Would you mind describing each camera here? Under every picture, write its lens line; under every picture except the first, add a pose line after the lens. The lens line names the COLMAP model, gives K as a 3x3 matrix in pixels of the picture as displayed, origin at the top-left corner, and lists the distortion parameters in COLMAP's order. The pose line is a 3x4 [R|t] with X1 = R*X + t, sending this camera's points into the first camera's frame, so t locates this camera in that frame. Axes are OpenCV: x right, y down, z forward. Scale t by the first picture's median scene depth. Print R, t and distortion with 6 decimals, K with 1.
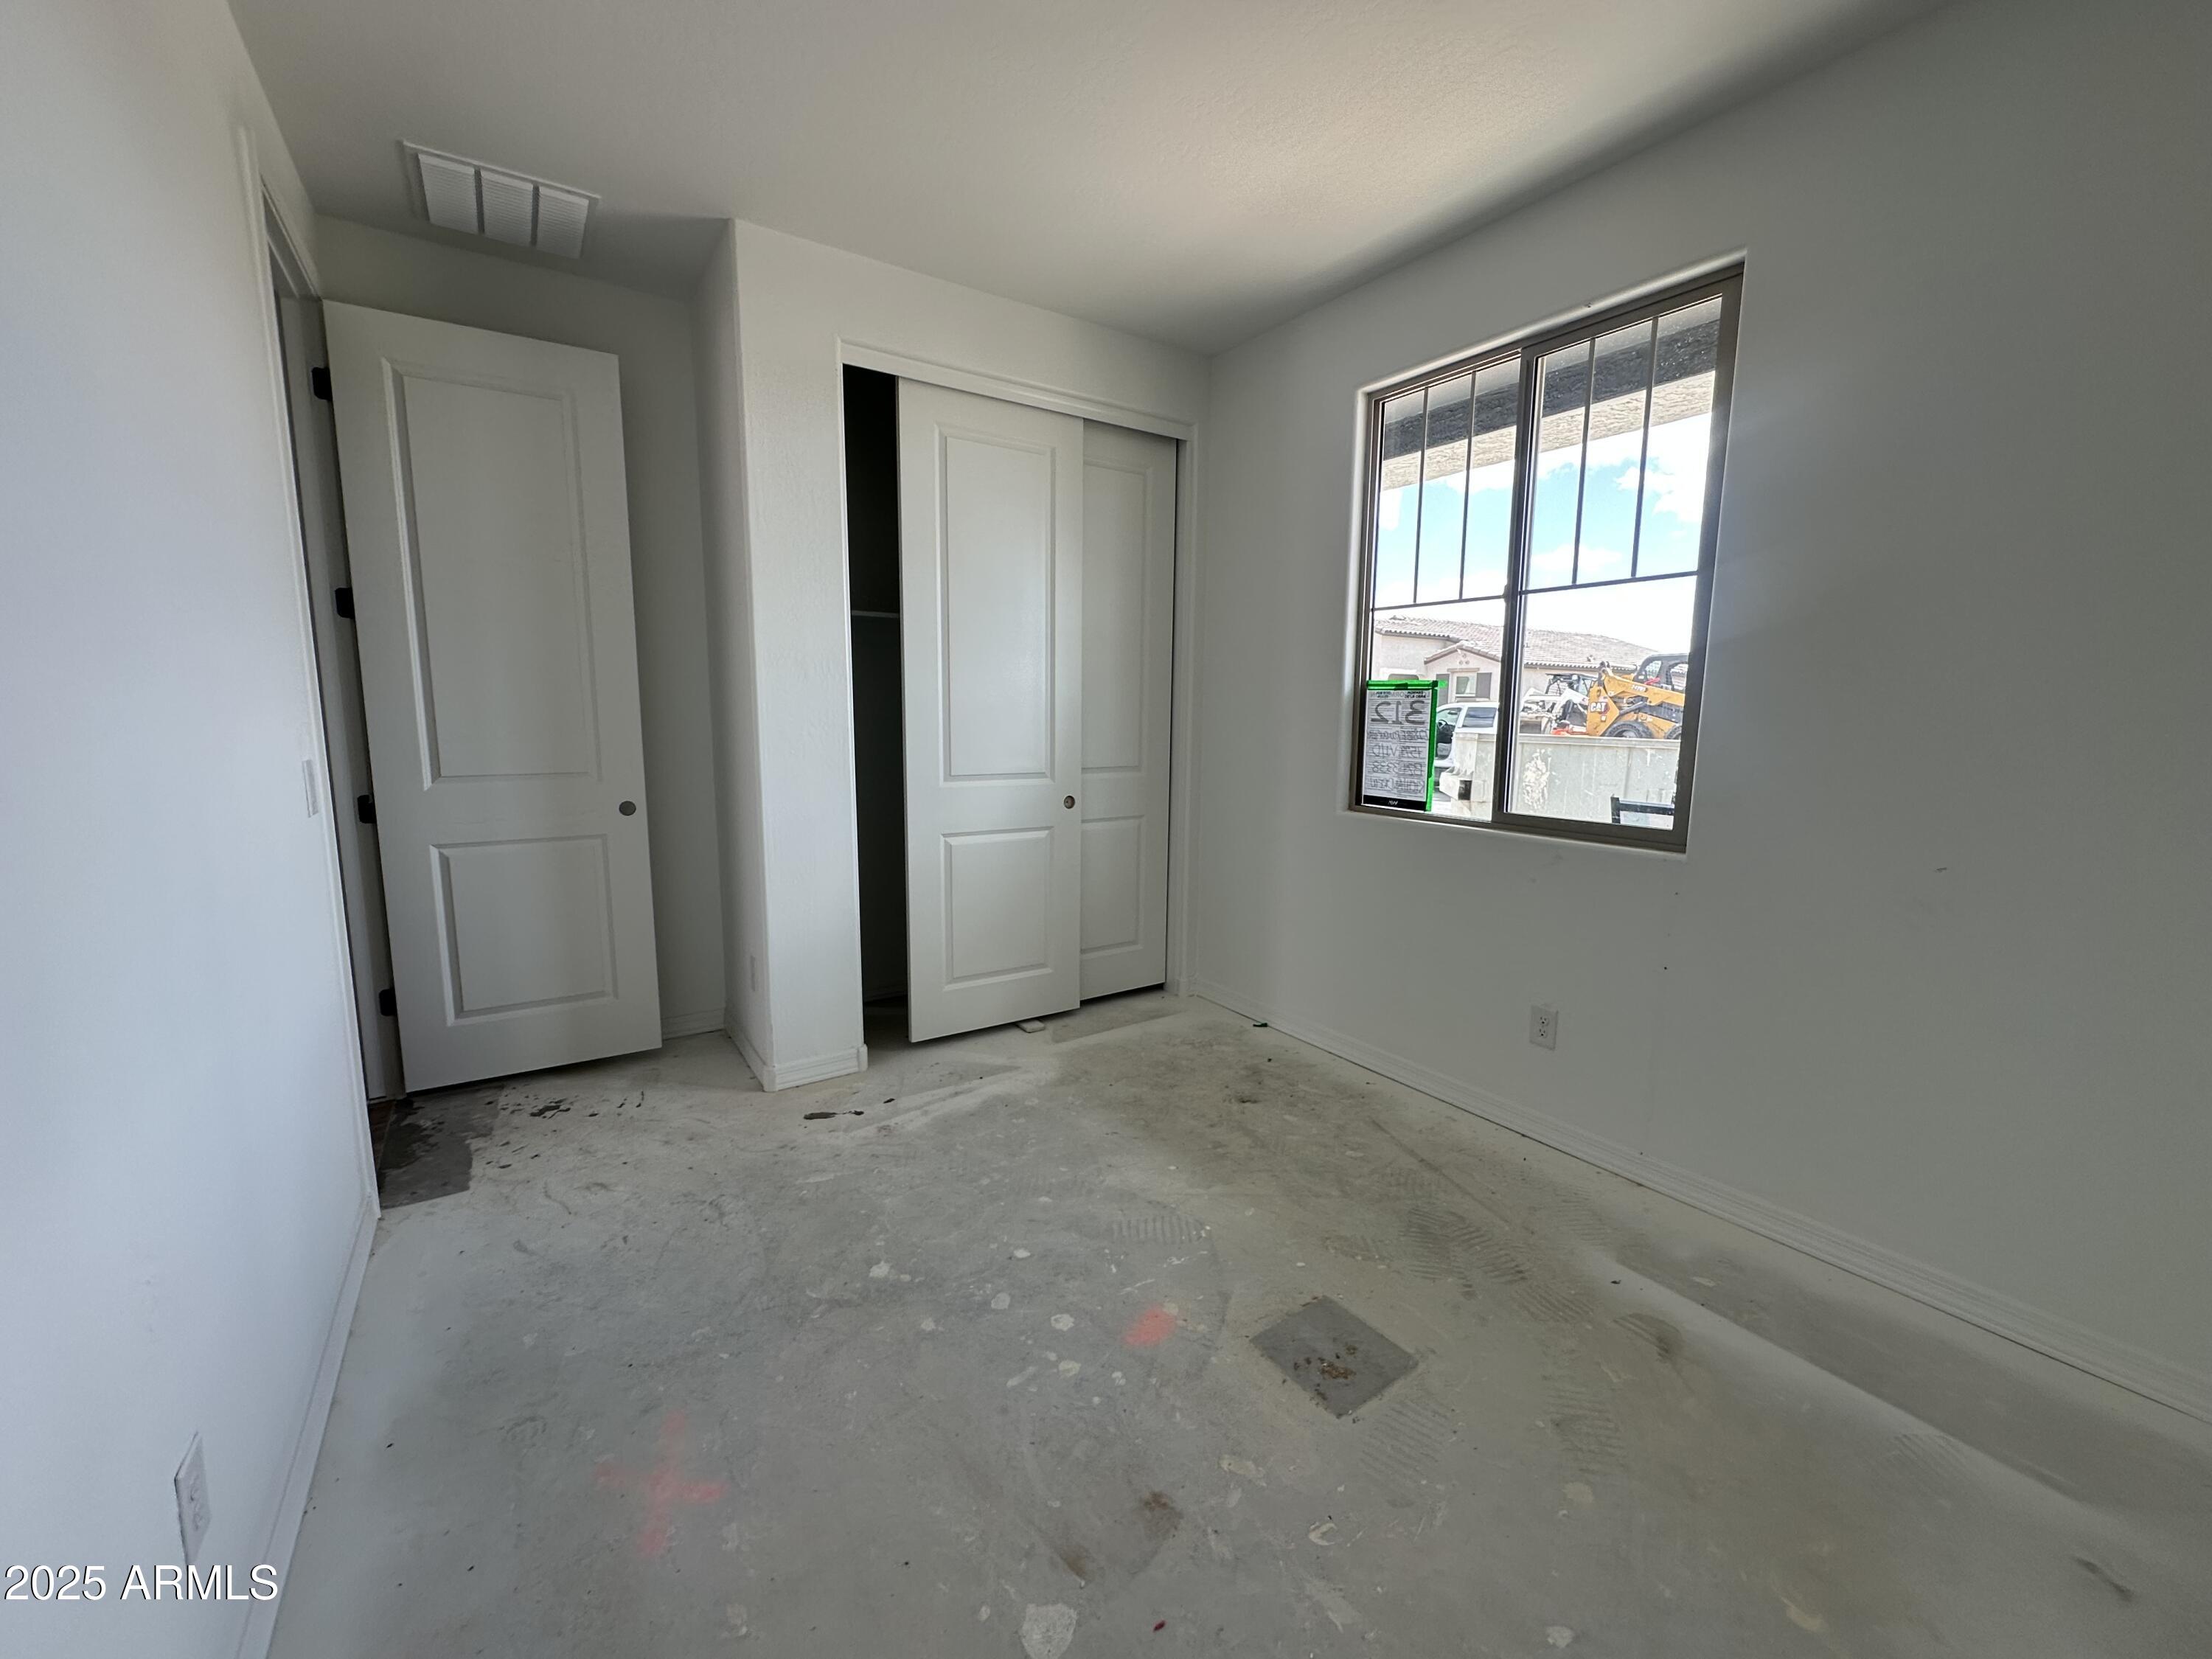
lens RADIAL K [[879.2, 0, 1101.0], [0, 879.2, 823.3], [0, 0, 1]] dist [-0.003509, 0.001672]
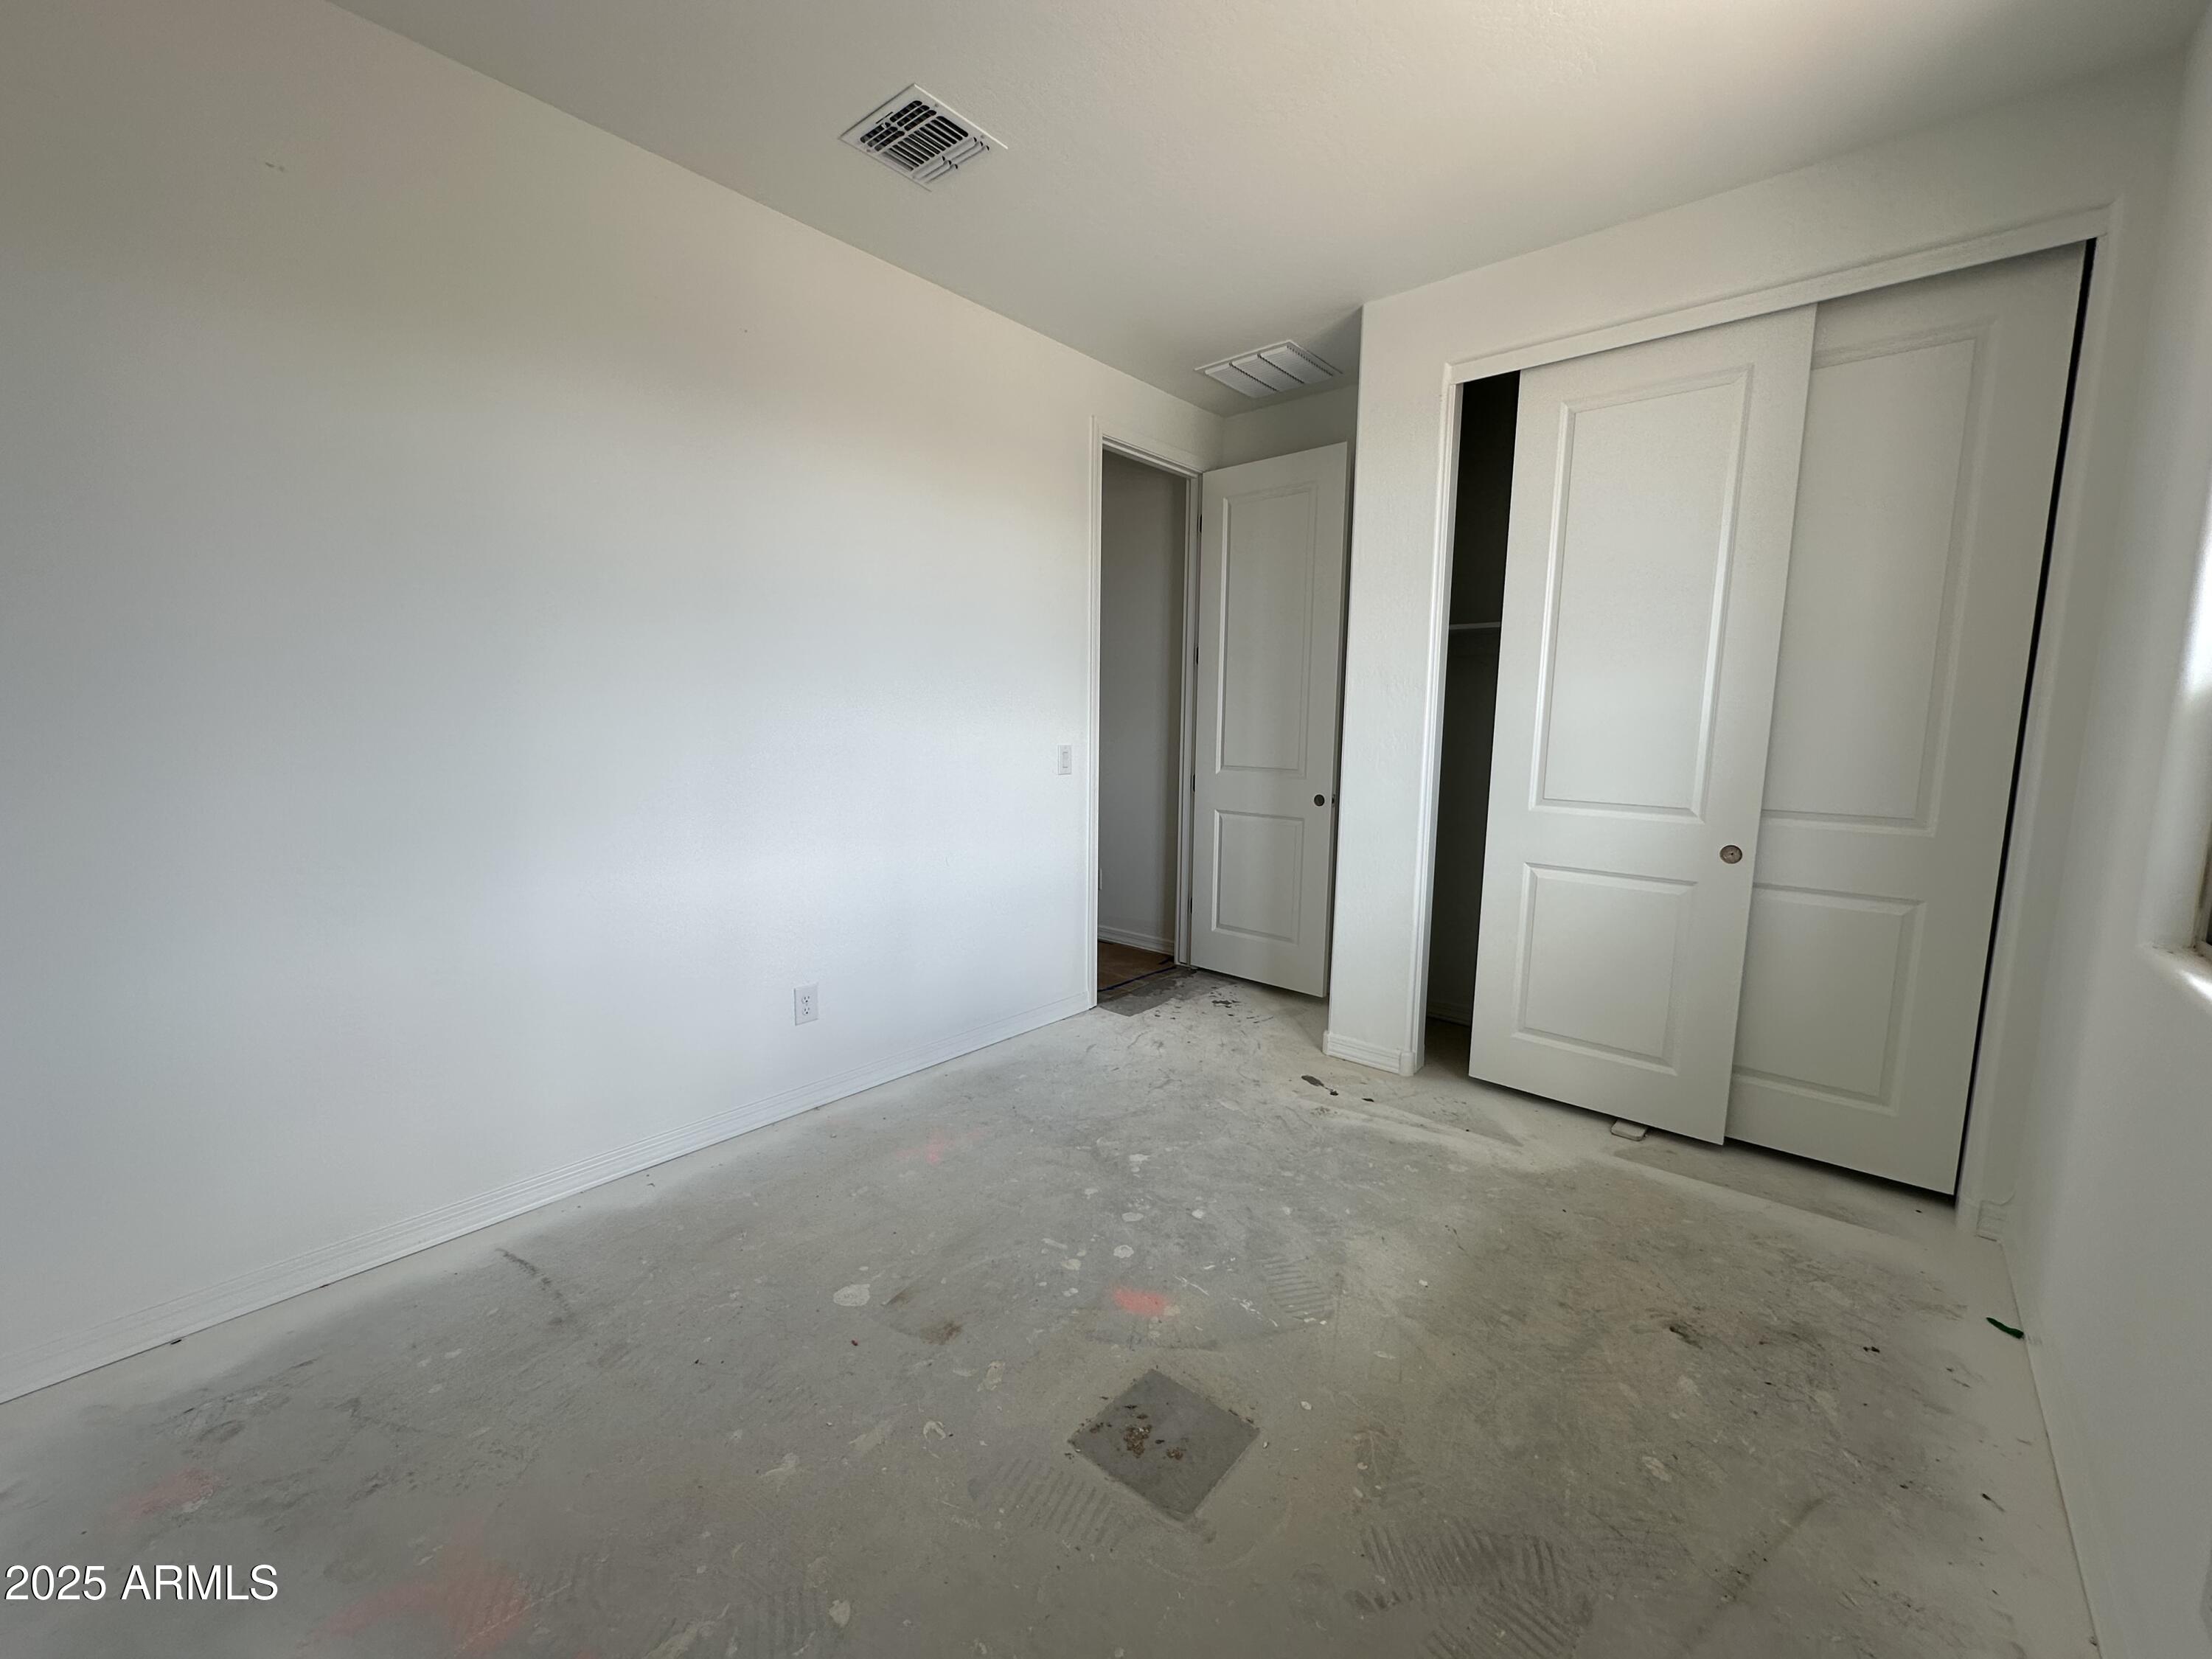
lens RADIAL K [[879.2, 0, 1112.0], [0, 879.2, 821.3], [0, 0, 1]] dist [-0.003509, 0.001672]
pose [[0.266758, 0.108917, -0.957589, 0.676600], [-0.137522, 0.987728, 0.074036, -0.045228], [0.953901, 0.111940, 0.278463, 0.416953]]
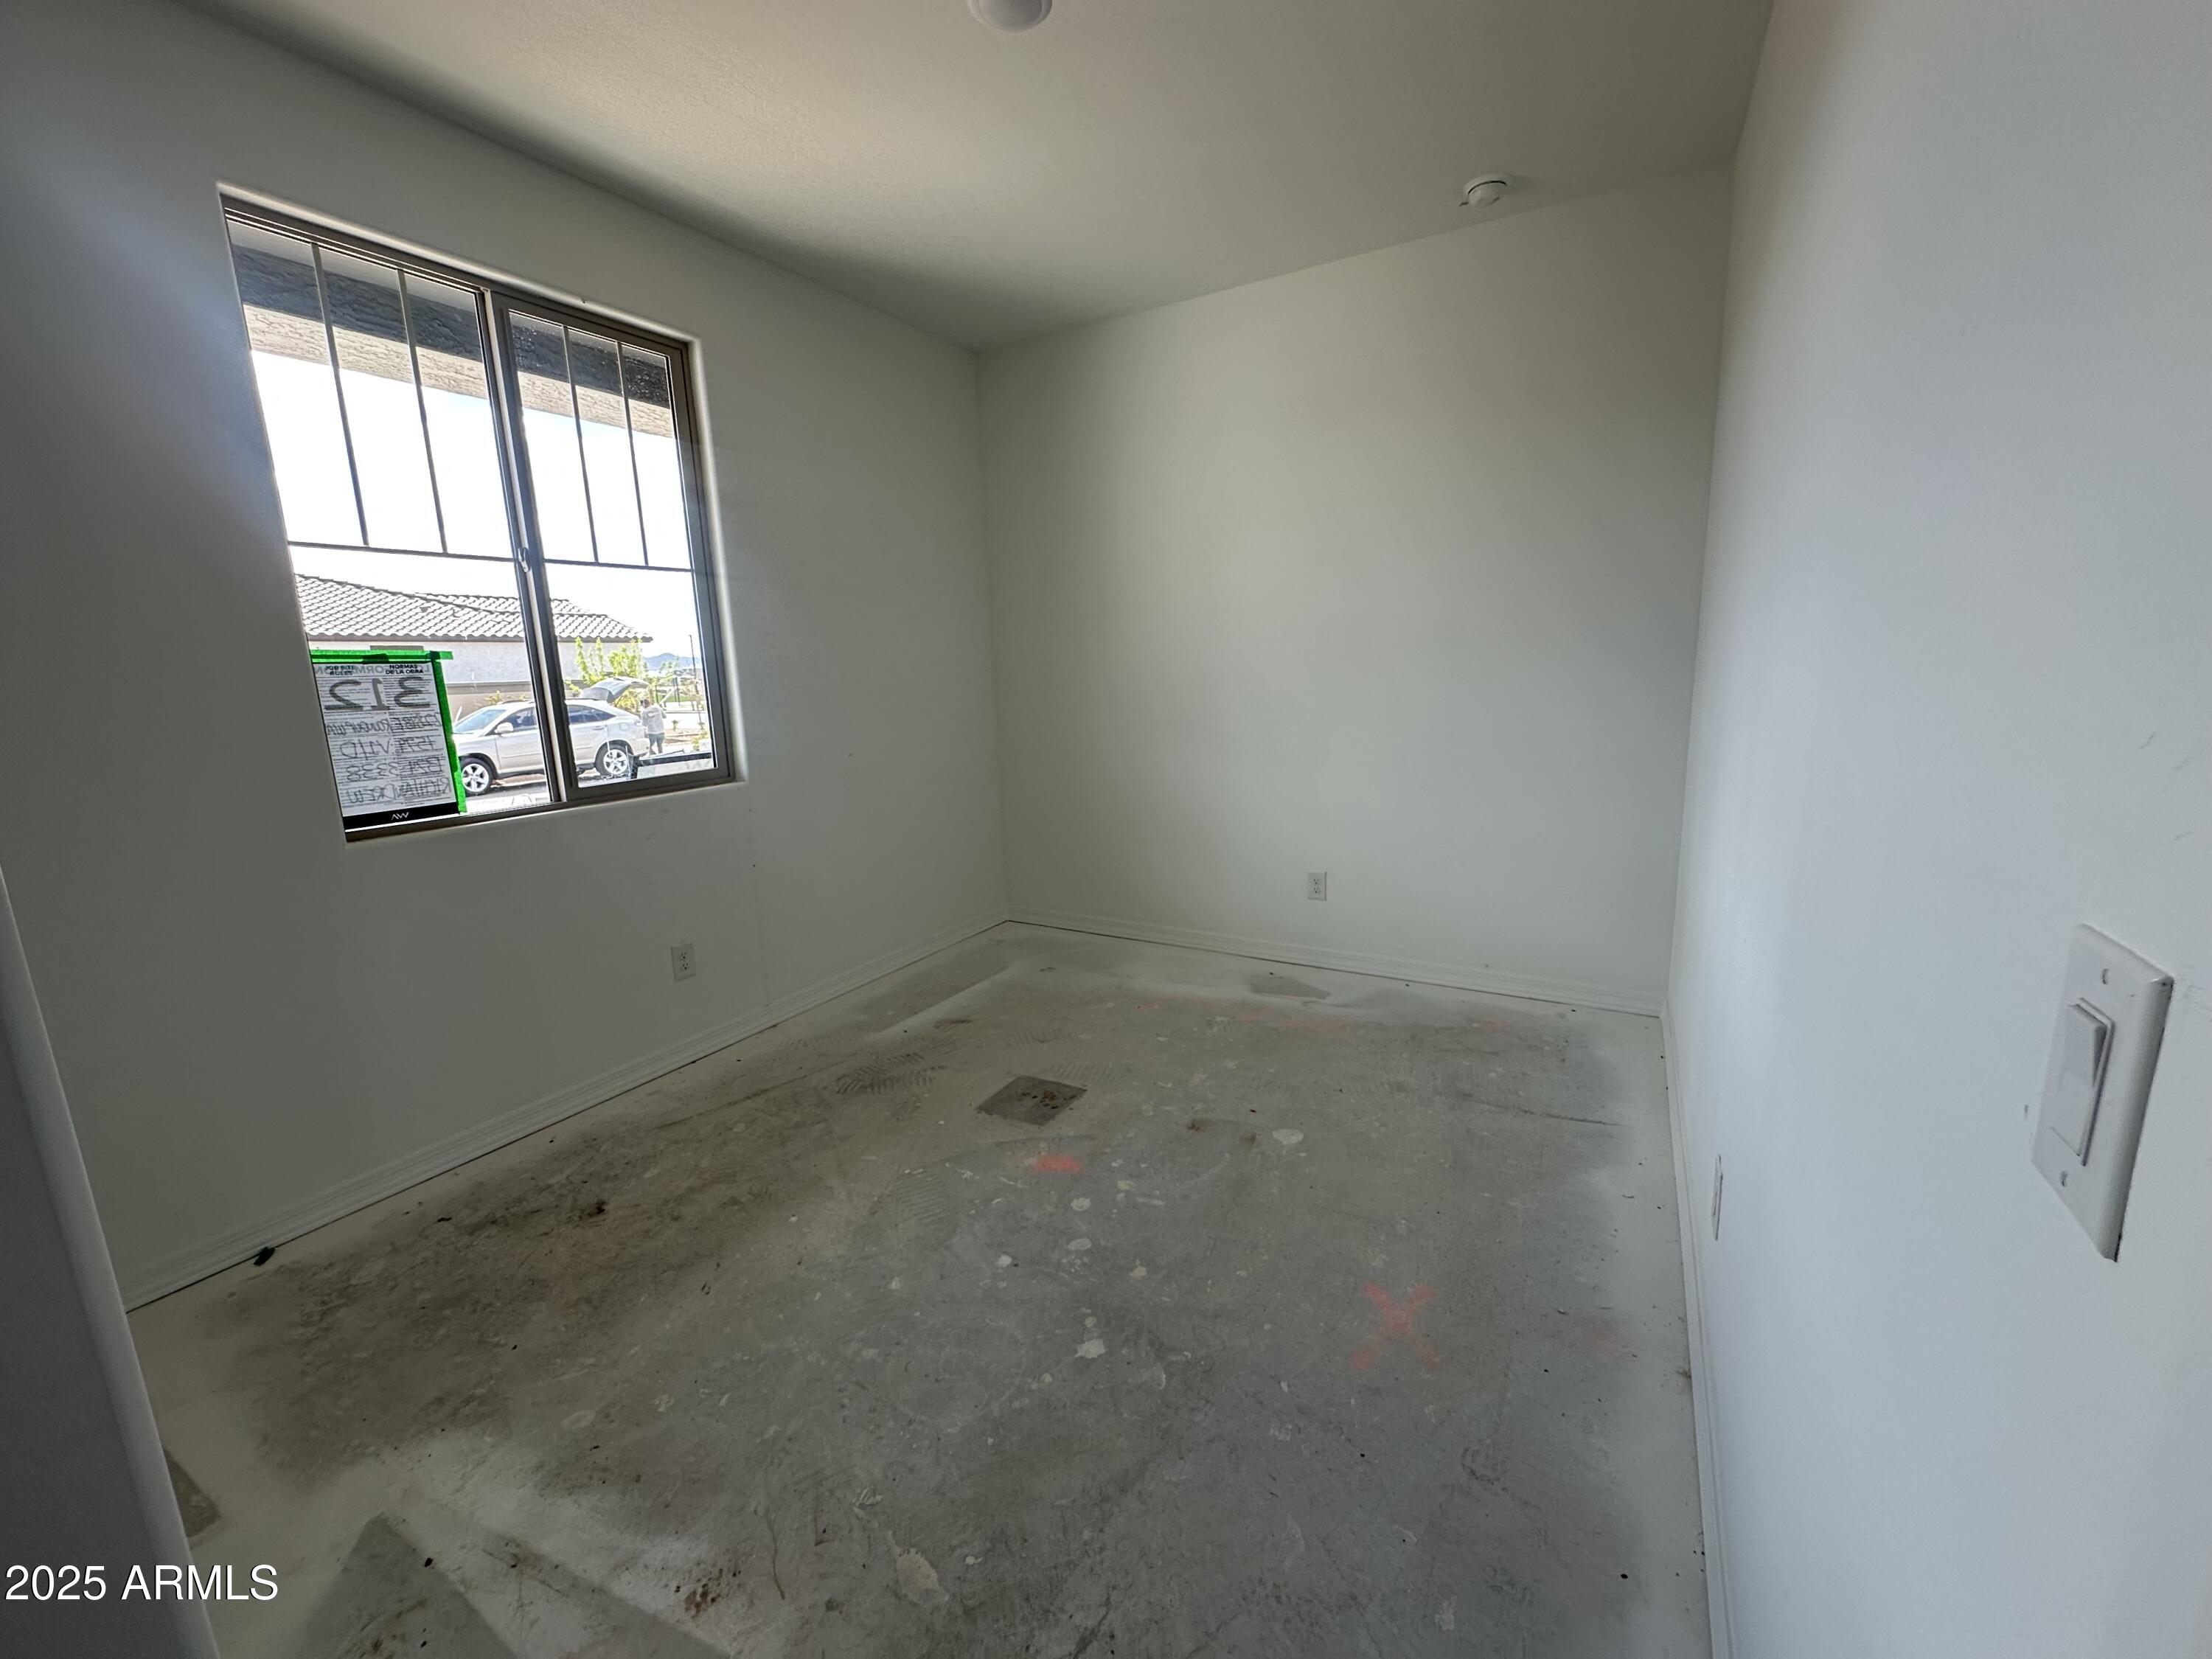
lens RADIAL K [[879.2, 0, 1108.3], [0, 879.2, 827.7], [0, 0, 1]] dist [-0.003509, 0.001672]
pose [[-0.435808, -0.159874, 0.885727, -0.688640], [0.149721, 0.957508, 0.246498, -0.125890], [-0.887499, 0.240038, -0.393354, 0.896587]]
